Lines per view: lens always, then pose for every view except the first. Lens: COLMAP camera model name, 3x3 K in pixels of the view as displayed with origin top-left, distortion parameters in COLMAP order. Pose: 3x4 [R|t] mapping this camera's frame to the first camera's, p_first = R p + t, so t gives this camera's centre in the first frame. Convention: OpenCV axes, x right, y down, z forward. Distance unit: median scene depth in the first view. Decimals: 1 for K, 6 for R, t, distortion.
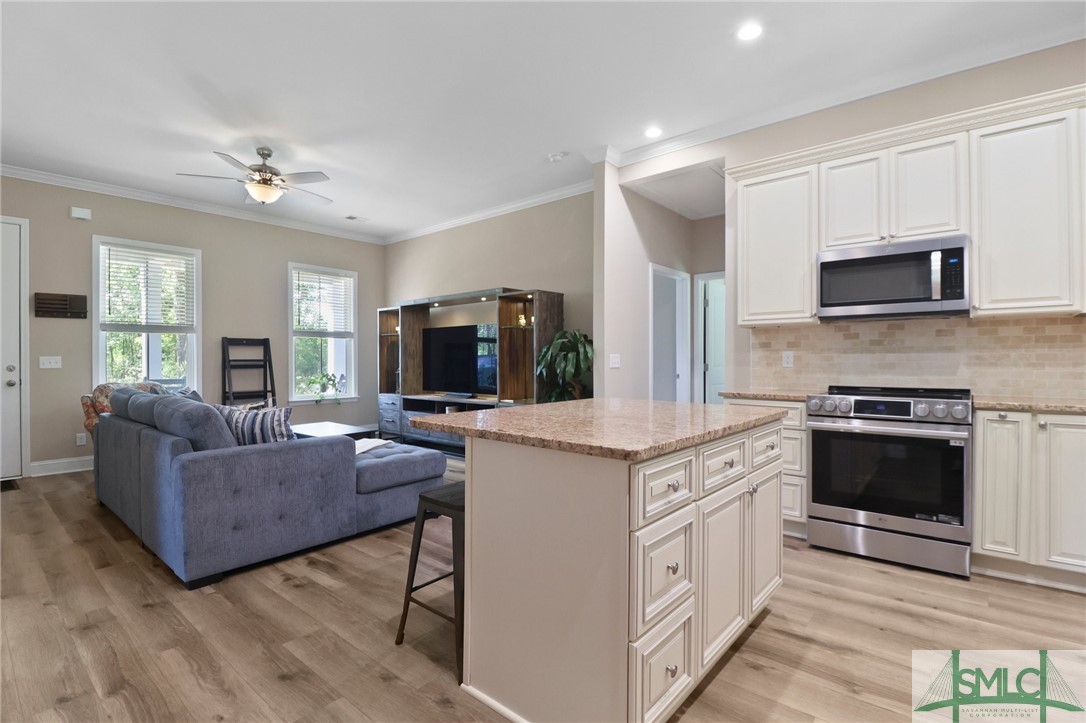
lens RADIAL K [[508.9, 0, 535.9], [0, 508.9, 359.3], [0, 0, 1]] dist [0.000552, -0.012617]
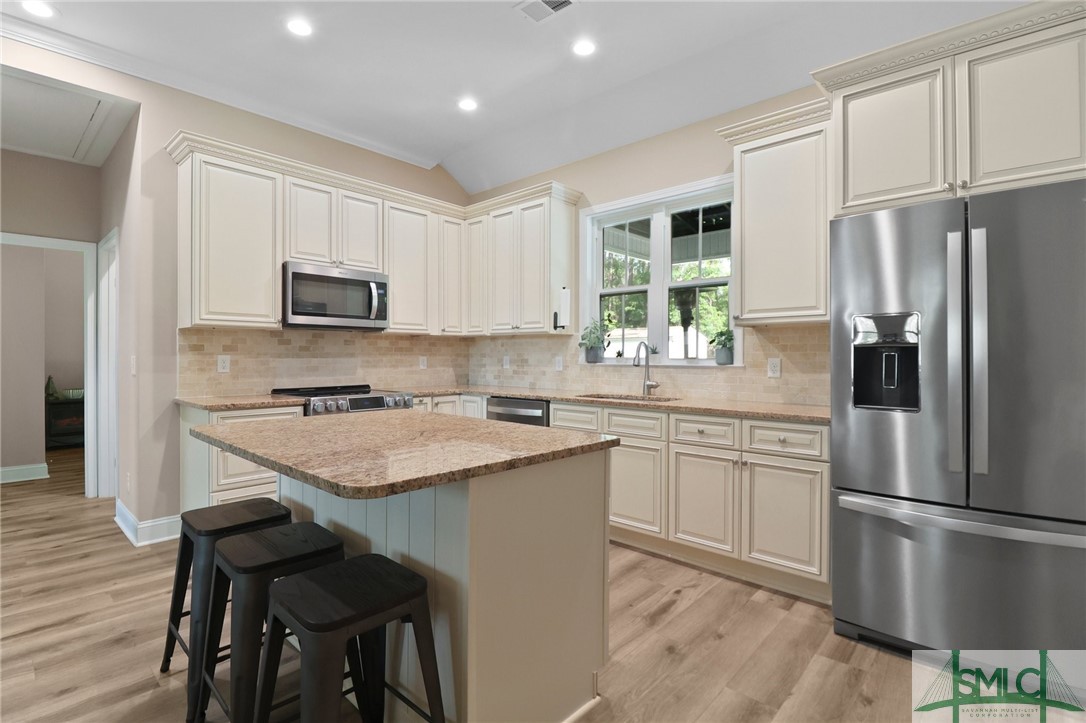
lens RADIAL K [[508.9, 0, 535.9], [0, 508.9, 359.3], [0, 0, 1]] dist [0.000552, -0.012617]
pose [[0.029906, -0.005087, 0.999540, -0.318856], [-0.002277, 0.999984, 0.005157, -0.011127], [-0.999550, -0.002431, 0.029894, 0.312342]]
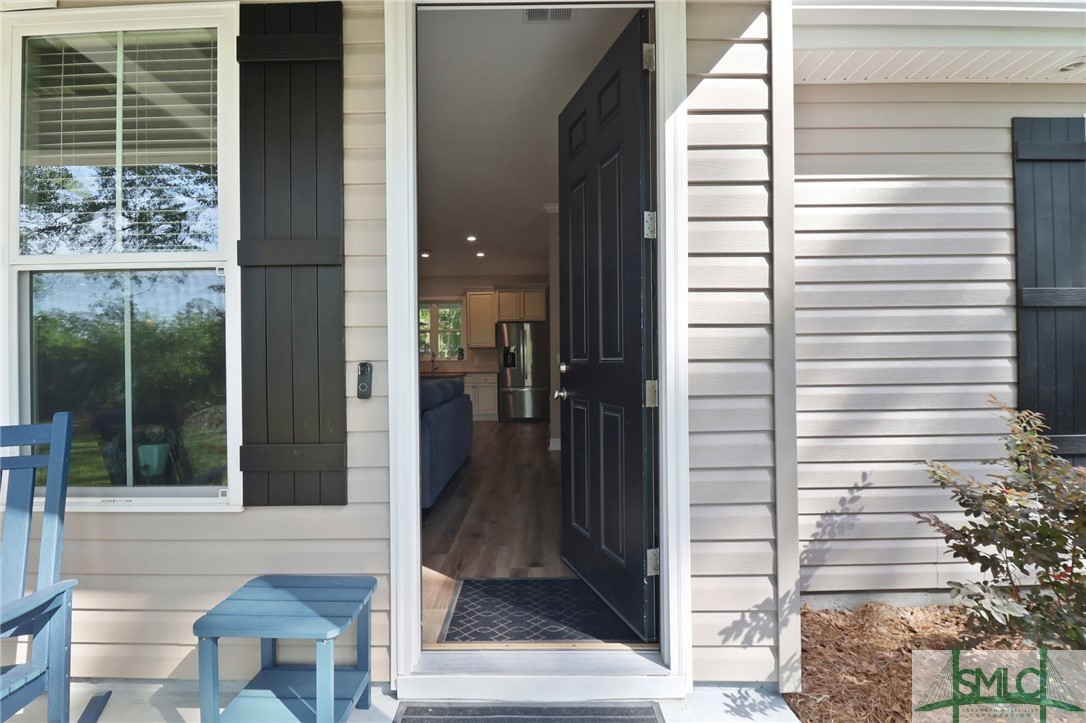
lens RADIAL K [[510.6, 0, 533.3], [0, 510.6, 362.1], [0, 0, 1]] dist [0.001111, -0.012978]
pose [[-0.646249, 0.008918, 0.763074, -1.387732], [0.012551, 0.999921, -0.001057, 0.014335], [-0.763023, 0.008895, -0.646310, 1.187582]]
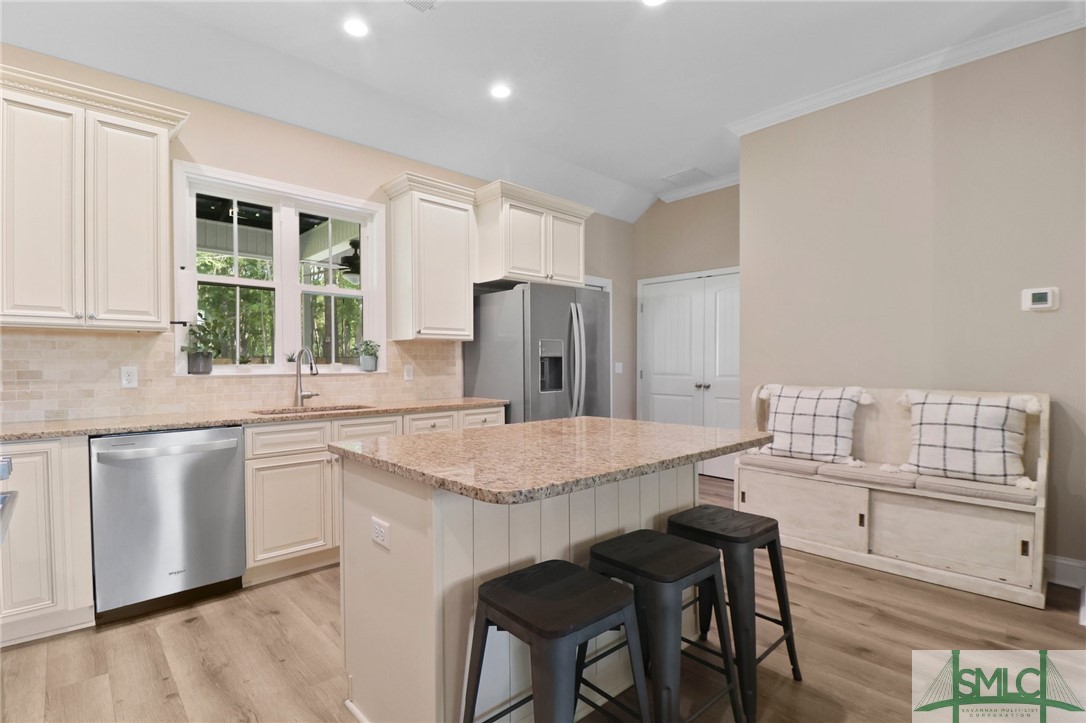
lens RADIAL K [[512.5, 0, 532.2], [0, 512.5, 368.8], [0, 0, 1]] dist [0.004029, -0.015746]
pose [[-0.993064, 0.005928, 0.117429, 0.043083], [0.007031, 0.999935, 0.008979, -0.009980], [-0.117368, 0.009743, -0.993041, 0.821123]]
